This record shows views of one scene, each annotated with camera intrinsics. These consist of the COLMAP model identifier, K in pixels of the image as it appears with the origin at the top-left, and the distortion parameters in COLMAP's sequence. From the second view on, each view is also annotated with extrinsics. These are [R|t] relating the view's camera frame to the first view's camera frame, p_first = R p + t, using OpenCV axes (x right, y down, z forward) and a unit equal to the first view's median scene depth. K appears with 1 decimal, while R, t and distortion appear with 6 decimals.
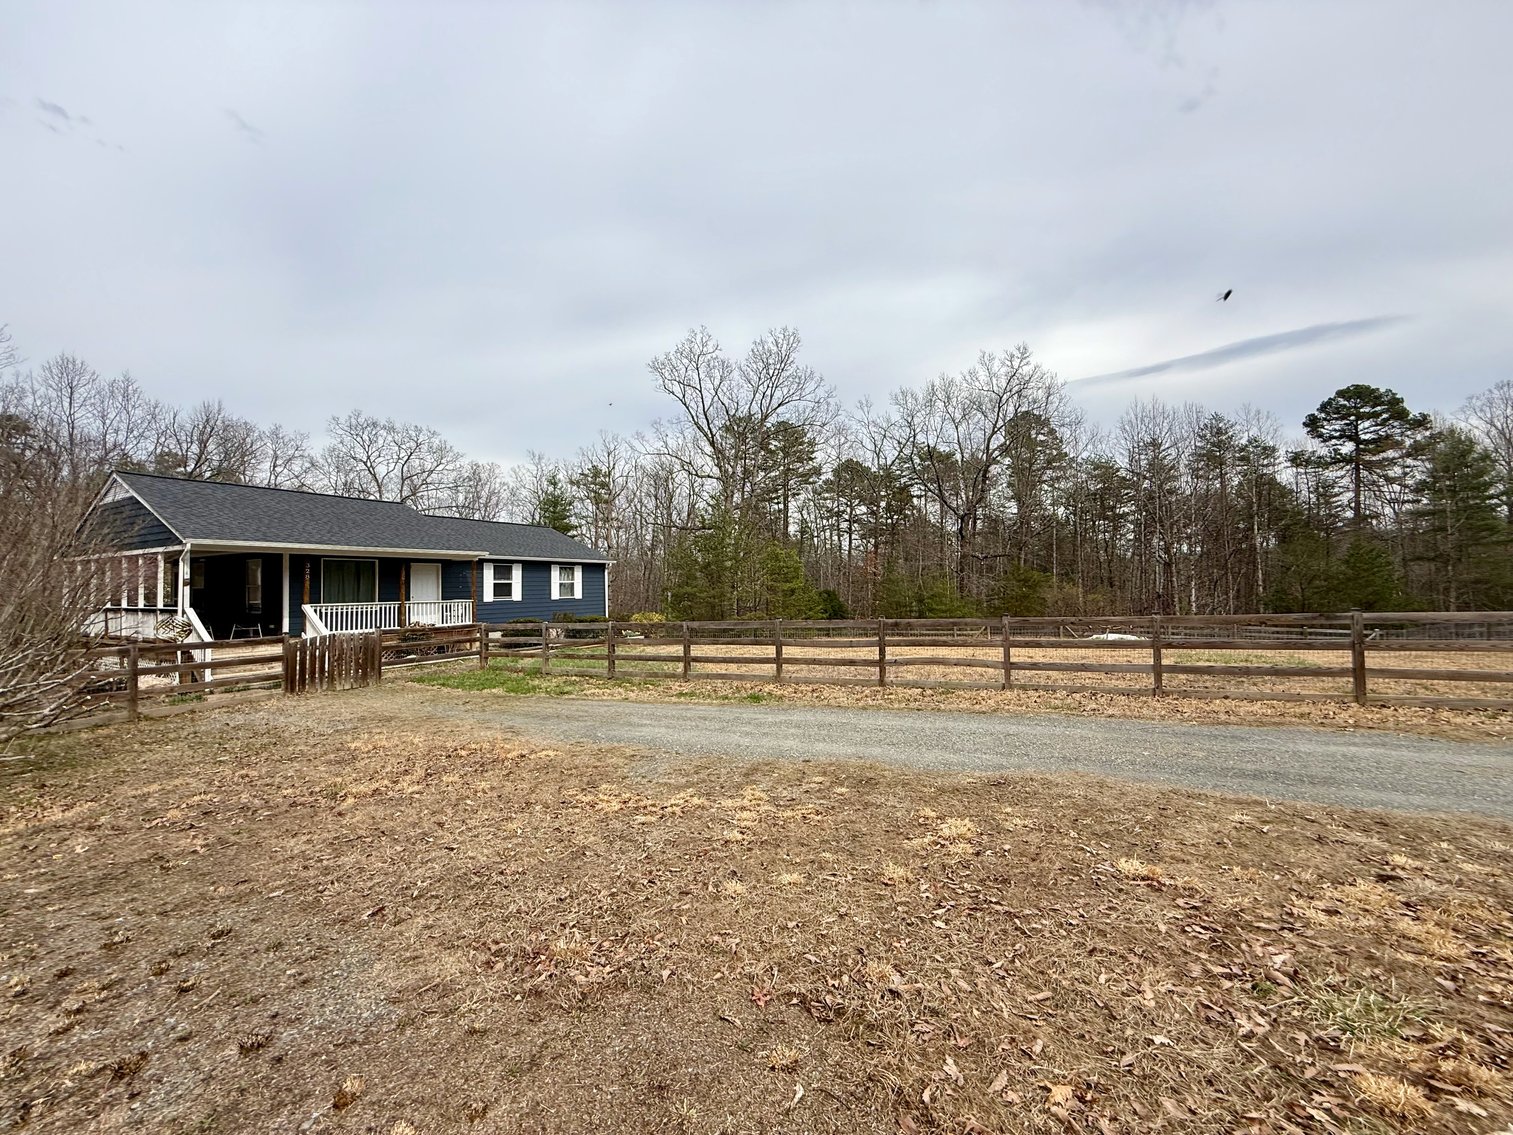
lens RADIAL K [[603.1, 0, 735.4], [0, 603.1, 572.2], [0, 0, 1]] dist [0.000557, 0.000318]
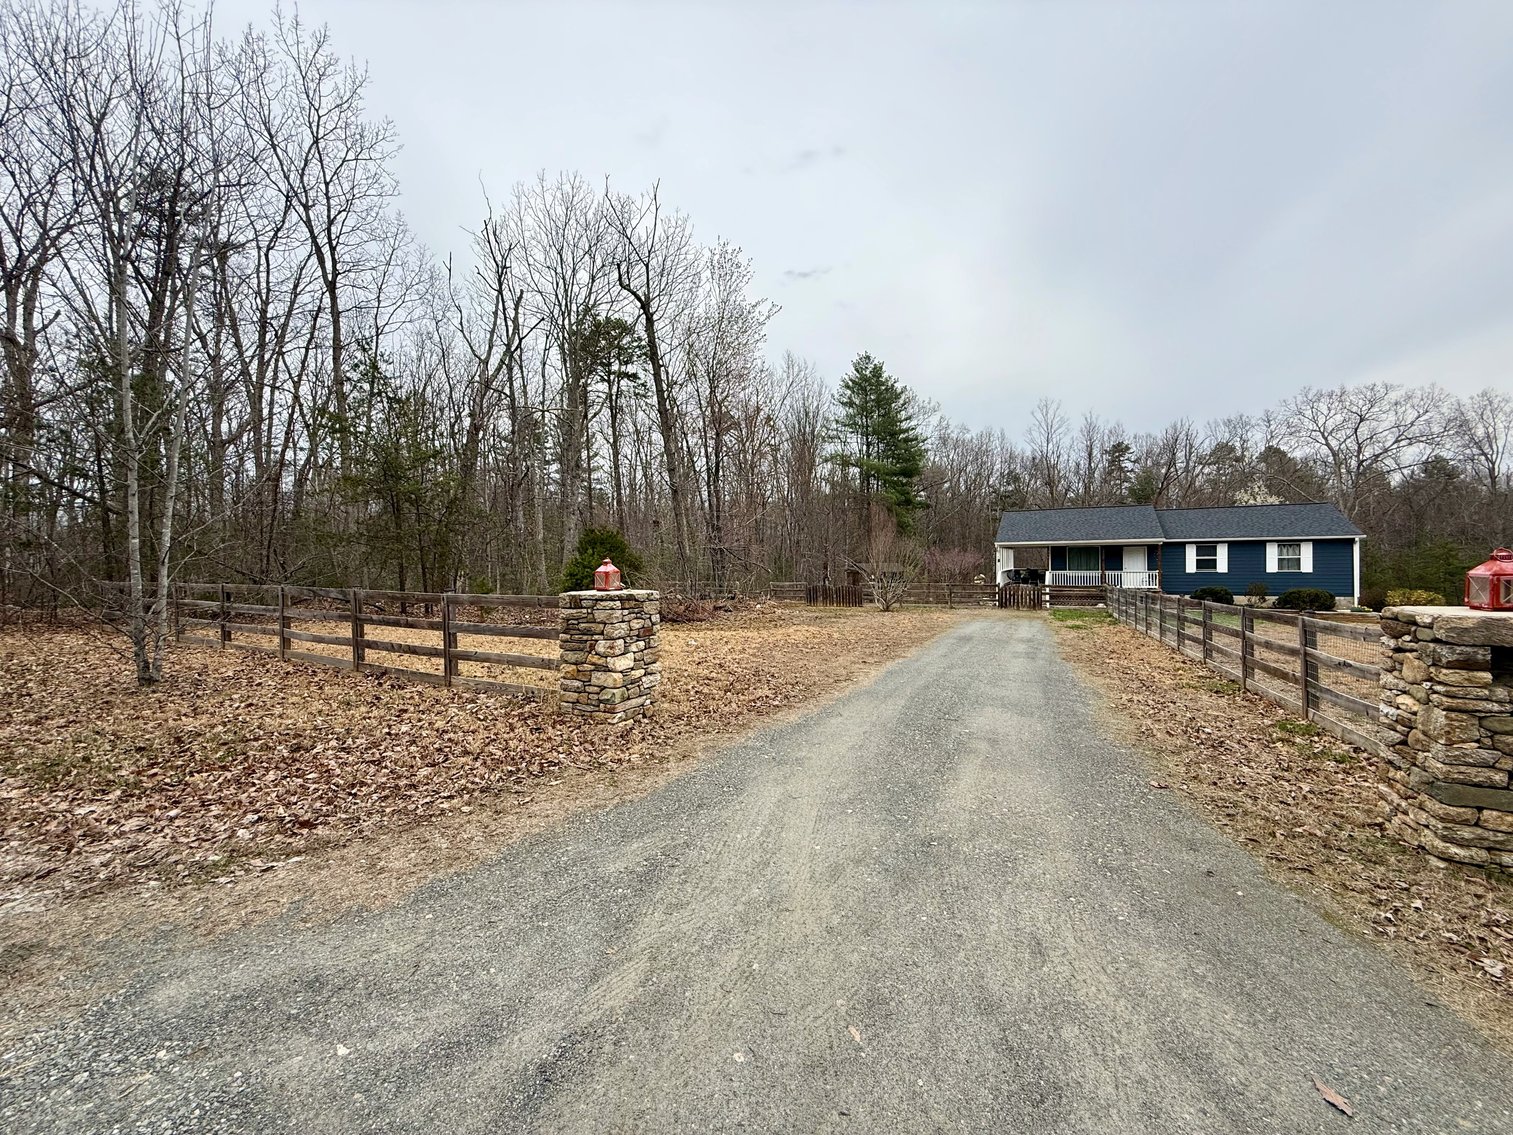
lens RADIAL K [[603.1, 0, 755.8], [0, 603.1, 564.6], [0, 0, 1]] dist [0.000557, 0.000318]
pose [[0.041089, 0.018471, -0.998985, 0.875981], [0.034458, 0.999208, 0.019892, -0.029173], [0.998561, -0.035240, 0.040420, -0.033964]]
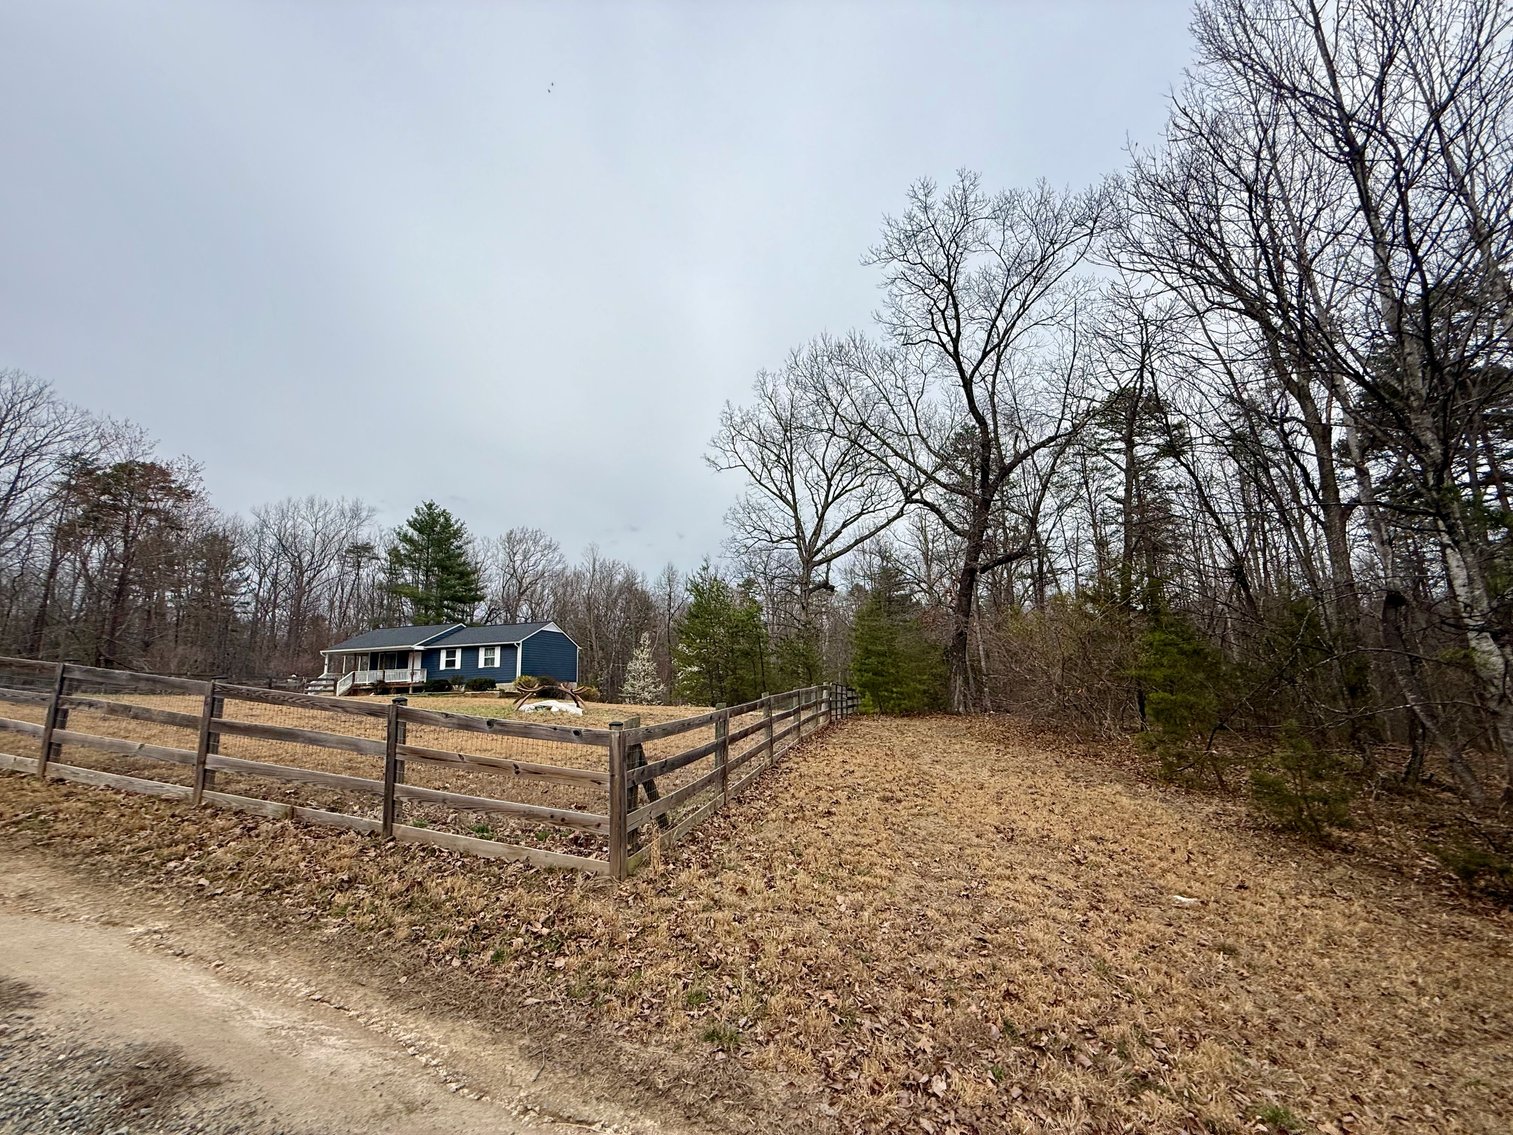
lens RADIAL K [[603.1, 0, 751.2], [0, 603.1, 564.1], [0, 0, 1]] dist [0.000557, 0.000318]
pose [[0.299644, -0.186305, -0.935684, 1.661702], [0.053470, 0.982486, -0.178501, 0.108114], [0.952552, 0.003455, 0.304357, 1.296900]]
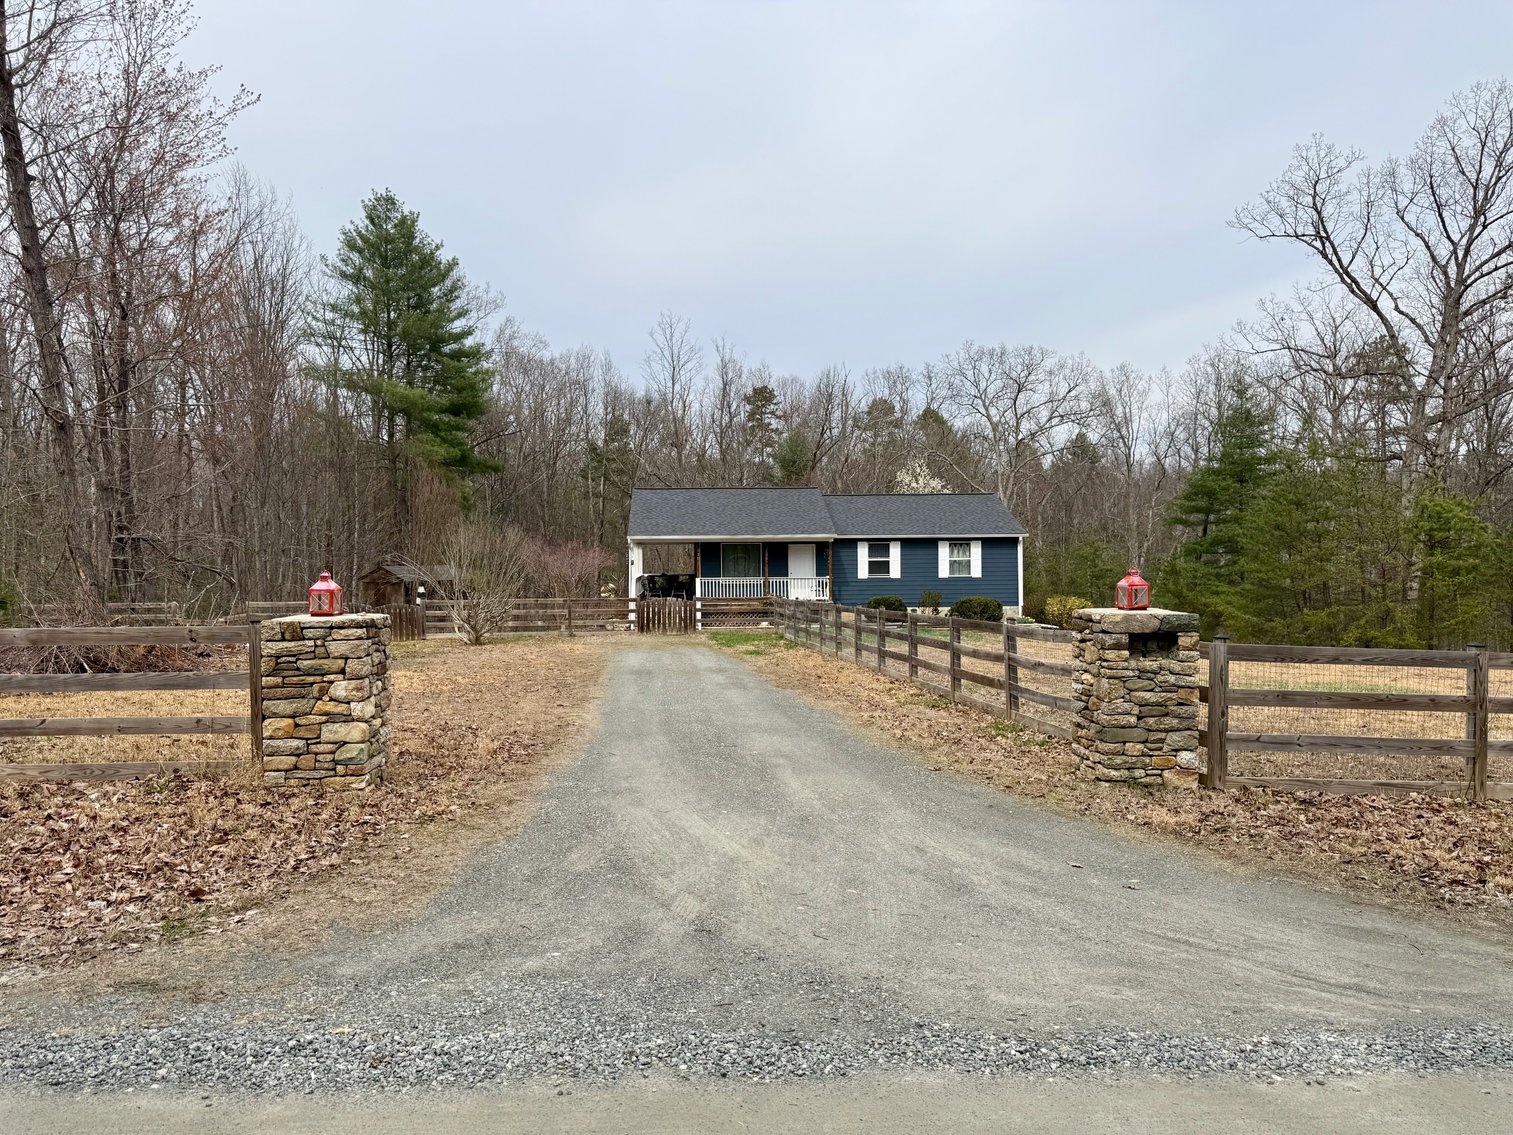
lens RADIAL K [[1064.9, 0, 761.3], [0, 1064.9, 576.1], [0, 0, 1]] dist [0.062213, -0.077291]
pose [[0.562073, 0.026190, -0.826673, 0.981504], [0.019815, 0.998785, 0.045116, -0.041062], [0.826850, -0.041739, 0.560871, -0.175745]]
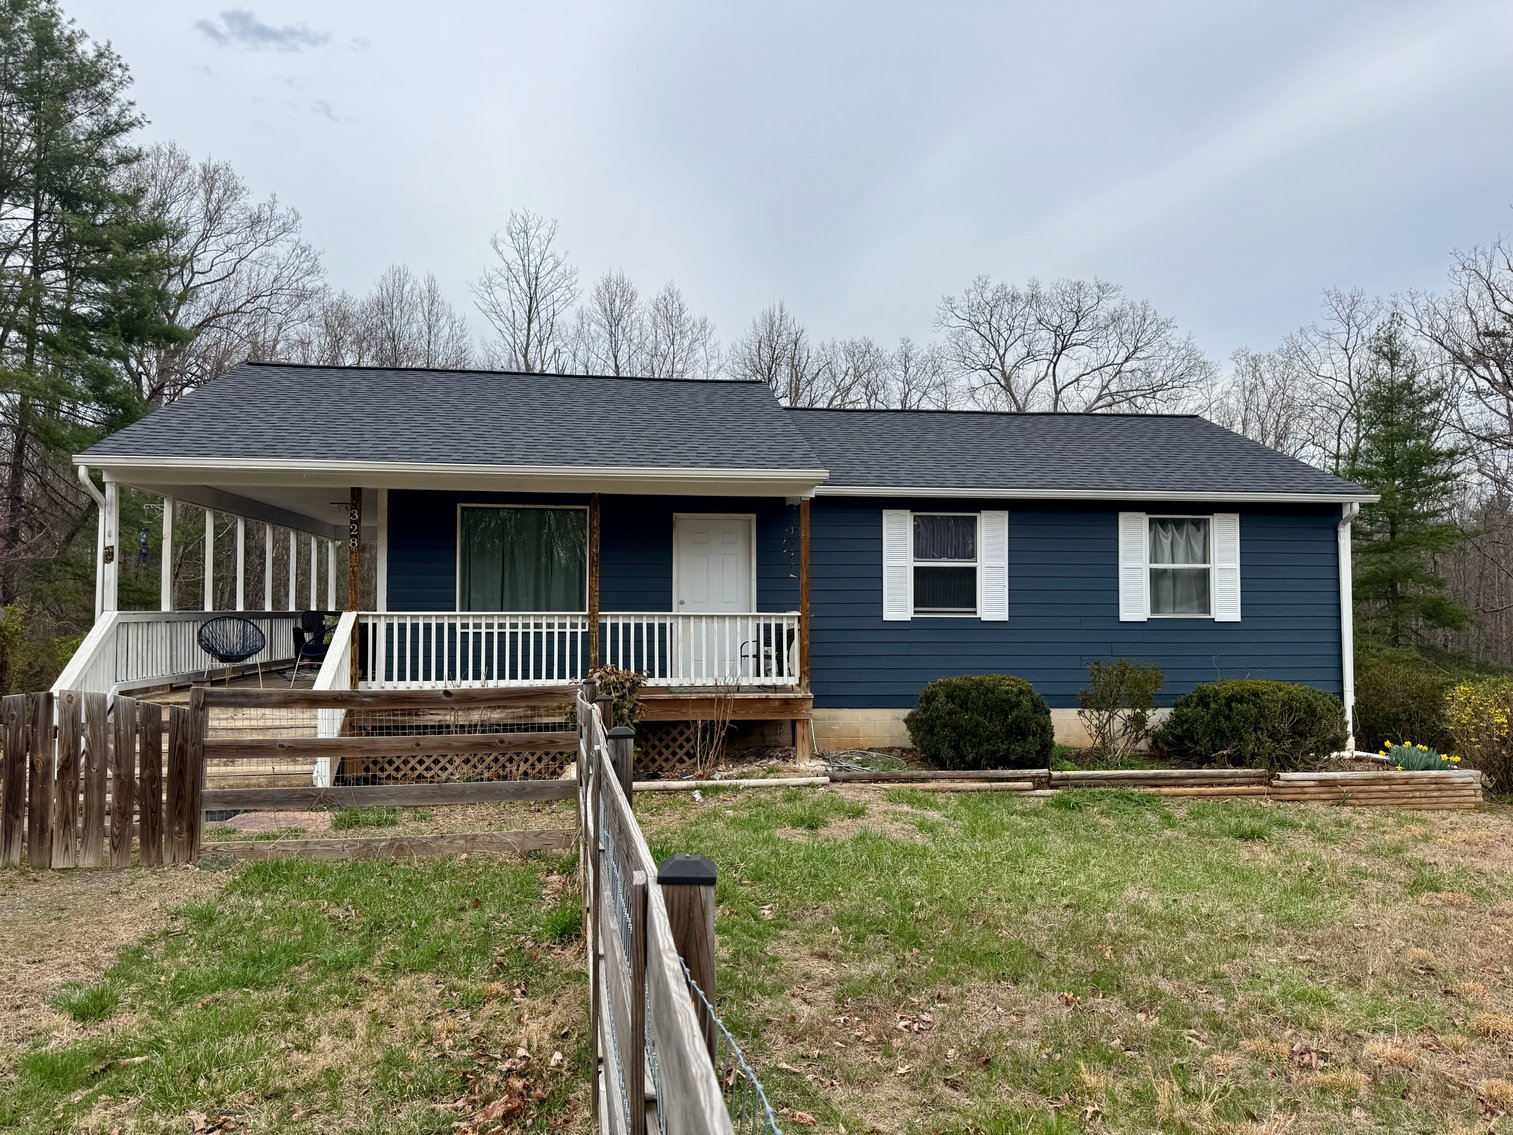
lens RADIAL K [[1064.9, 0, 782.8], [0, 1064.9, 523.5], [0, 0, 1]] dist [0.062213, -0.077291]
pose [[0.630059, -0.049002, -0.774999, 0.024018], [0.006458, 0.998303, -0.057871, 0.027313], [0.776520, 0.031457, 0.629307, 0.541256]]
